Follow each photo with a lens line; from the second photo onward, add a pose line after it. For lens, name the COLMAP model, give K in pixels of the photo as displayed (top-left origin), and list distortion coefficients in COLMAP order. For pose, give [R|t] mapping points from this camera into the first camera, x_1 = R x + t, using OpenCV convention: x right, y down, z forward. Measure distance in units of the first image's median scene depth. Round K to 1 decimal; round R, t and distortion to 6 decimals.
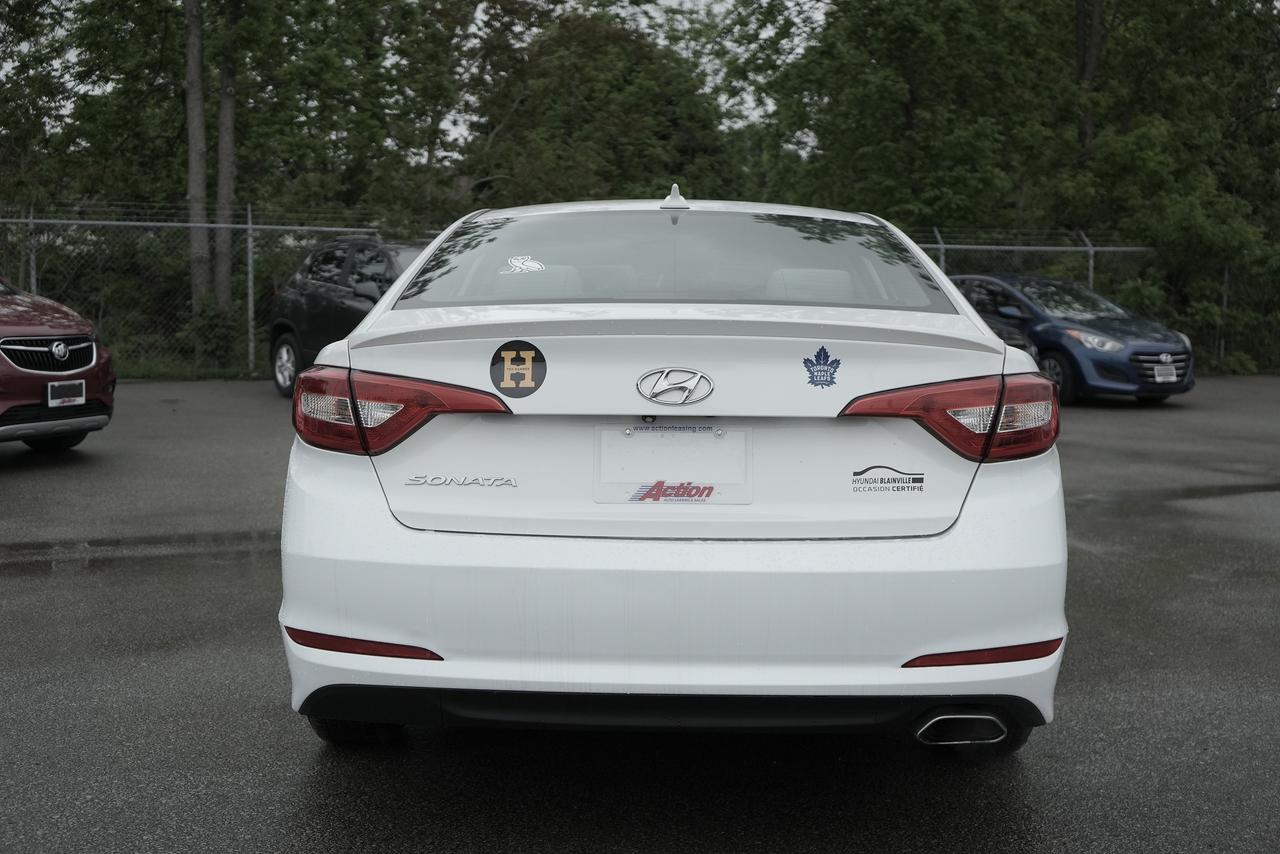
lens RADIAL K [[1410.5, 0, 645.2], [0, 1410.5, 419.6], [0, 0, 1]] dist [-0.013048, 0.000000]
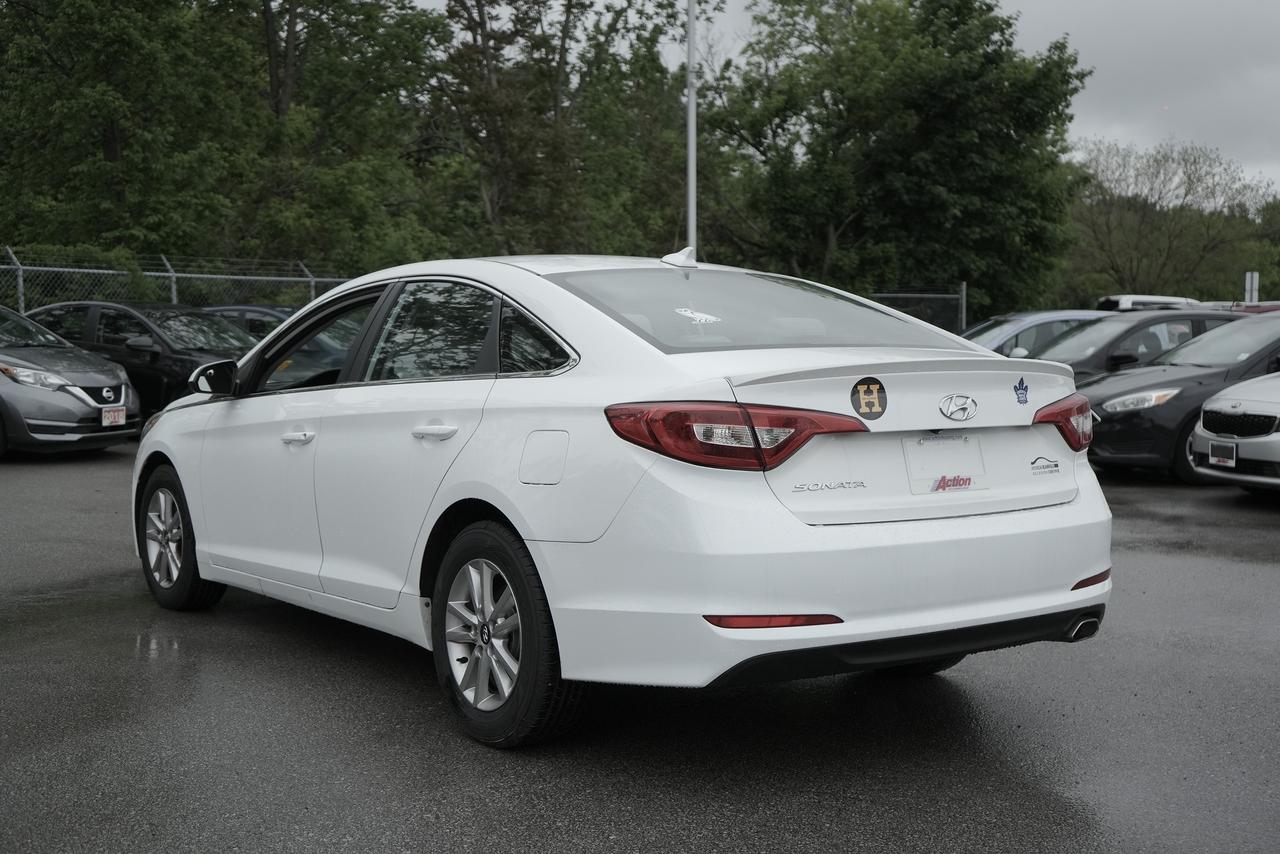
lens RADIAL K [[1510.6, 0, 636.5], [0, 1510.6, 423.5], [0, 0, 1]] dist [-0.010678, 0.000000]
pose [[0.807608, -0.038839, 0.588439, -1.103138], [0.051263, 0.998675, -0.004441, -0.016958], [-0.587487, 0.033752, 0.808529, -0.024587]]
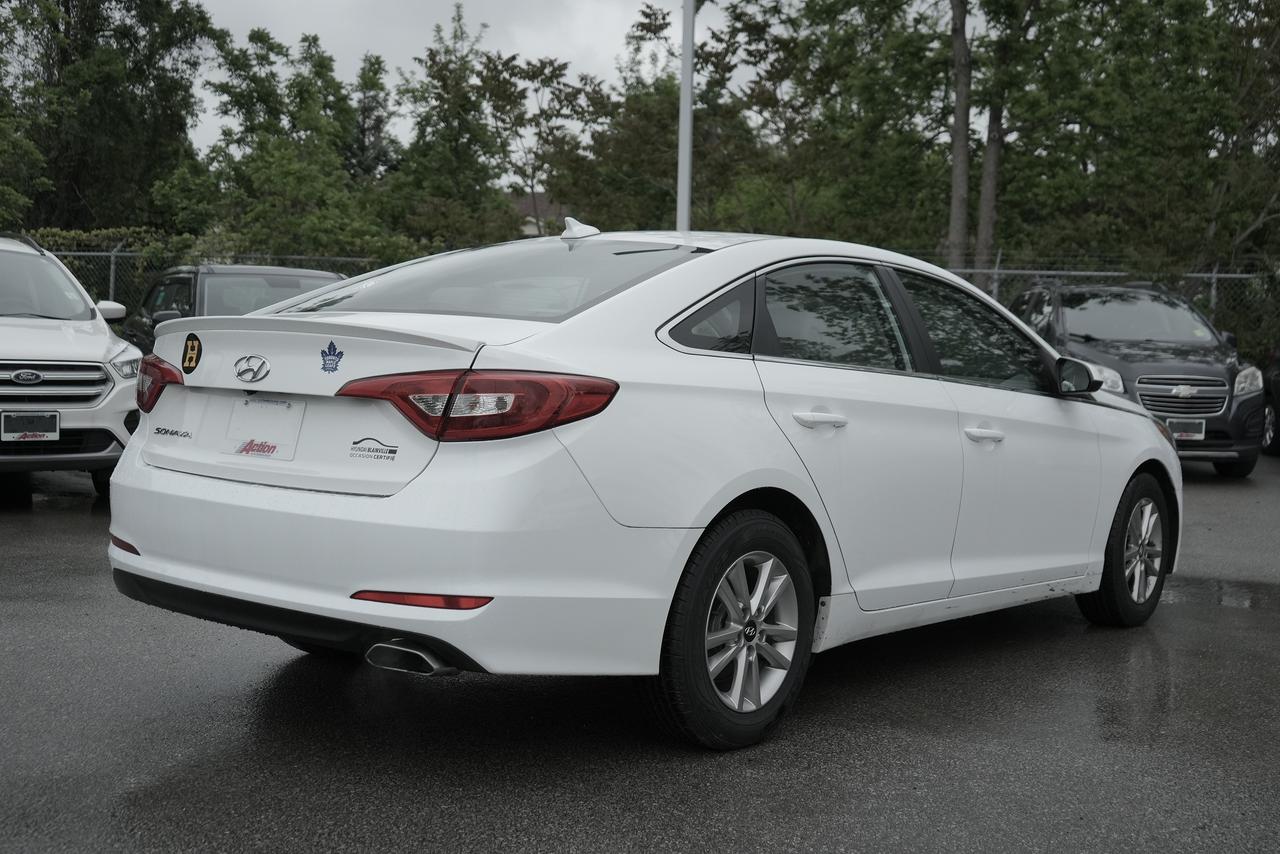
lens RADIAL K [[1510.6, 0, 637.3], [0, 1510.6, 432.2], [0, 0, 1]] dist [-0.010678, 0.000000]
pose [[0.784214, 0.052440, -0.618271, 1.182372], [-0.073303, 0.997274, -0.008391, 0.021761], [0.616145, 0.051902, 0.785921, 0.097257]]
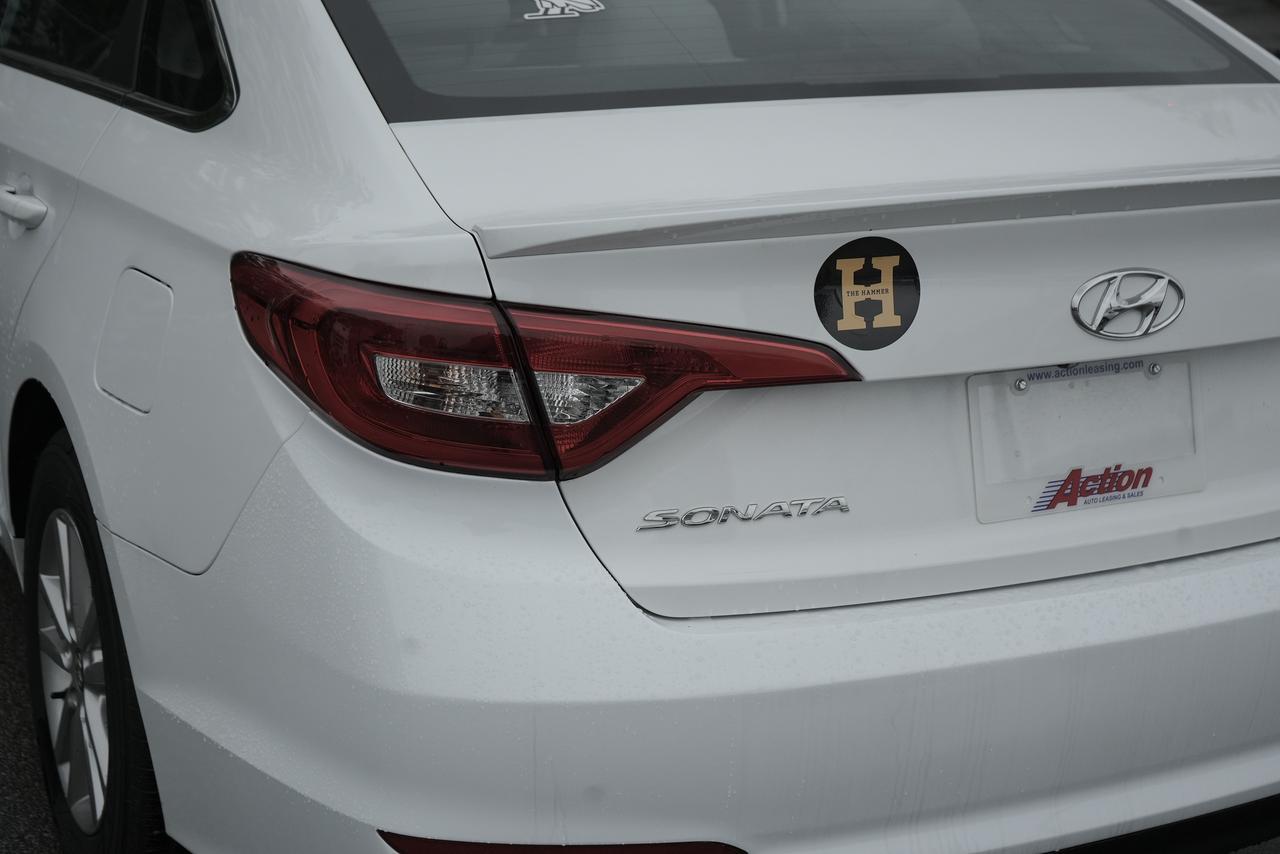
lens RADIAL K [[2151.7, 0, 642.3], [0, 2151.7, 429.7], [0, 0, 1]] dist [-0.022902, 0.000000]
pose [[0.887419, -0.116678, 0.445952, -0.511360], [0.010687, 0.972383, 0.233146, -0.168626], [-0.460840, -0.202132, 0.864158, 0.354986]]
